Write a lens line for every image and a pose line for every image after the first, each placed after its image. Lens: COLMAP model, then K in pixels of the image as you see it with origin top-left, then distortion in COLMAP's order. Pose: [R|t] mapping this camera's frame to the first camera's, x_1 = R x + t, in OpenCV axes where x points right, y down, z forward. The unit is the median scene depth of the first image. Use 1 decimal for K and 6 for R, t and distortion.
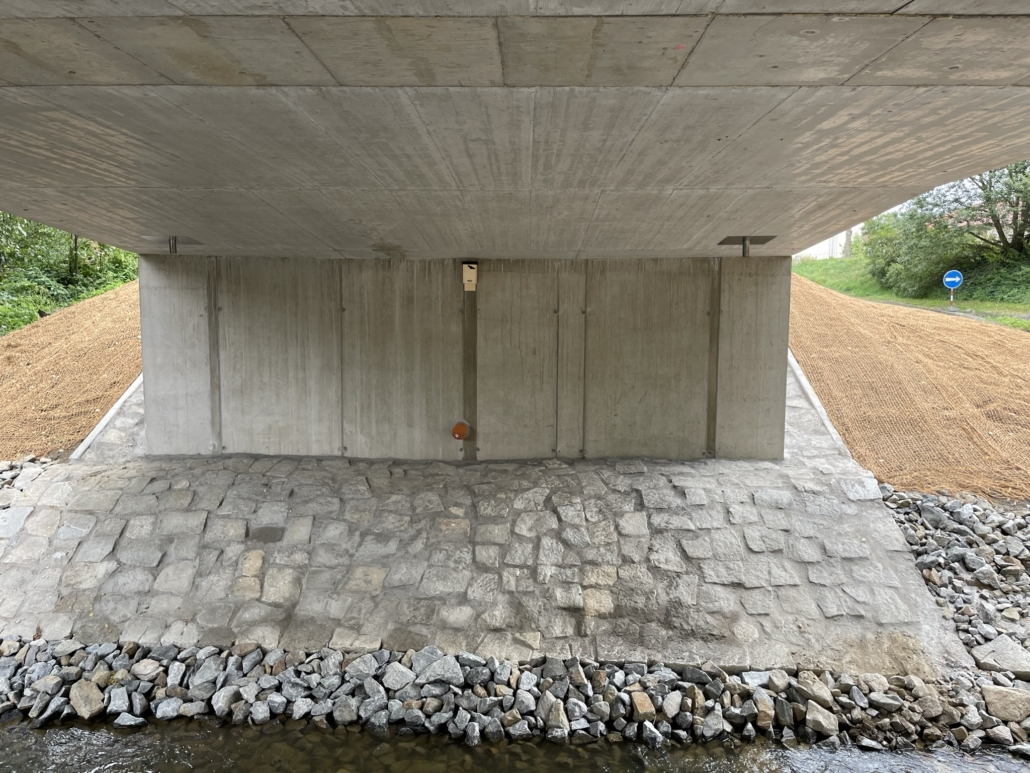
lens RADIAL K [[773.2, 0, 515.0], [0, 773.2, 386.5], [0, 0, 1]] dist [0.096215, -0.133904]
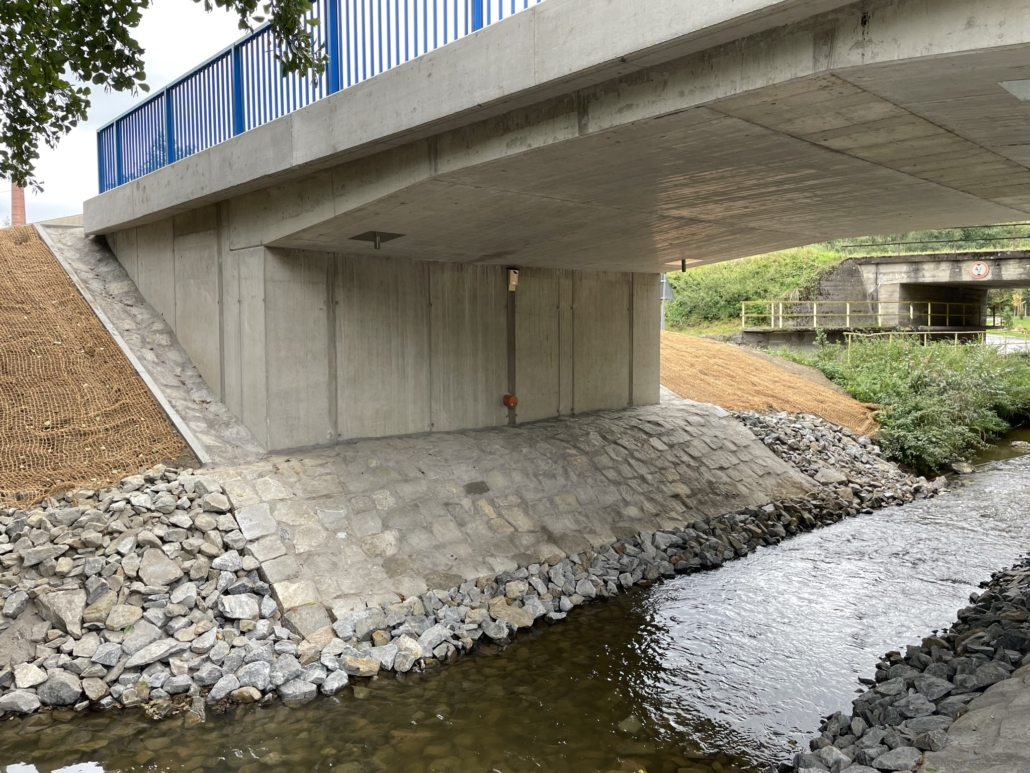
lens RADIAL K [[773.2, 0, 515.0], [0, 773.2, 386.5], [0, 0, 1]] dist [0.096215, -0.133904]
pose [[0.713377, -0.062725, 0.697967, -0.944331], [0.086609, 0.996242, 0.001009, 0.033092], [-0.695408, 0.059731, 0.716129, 0.087213]]
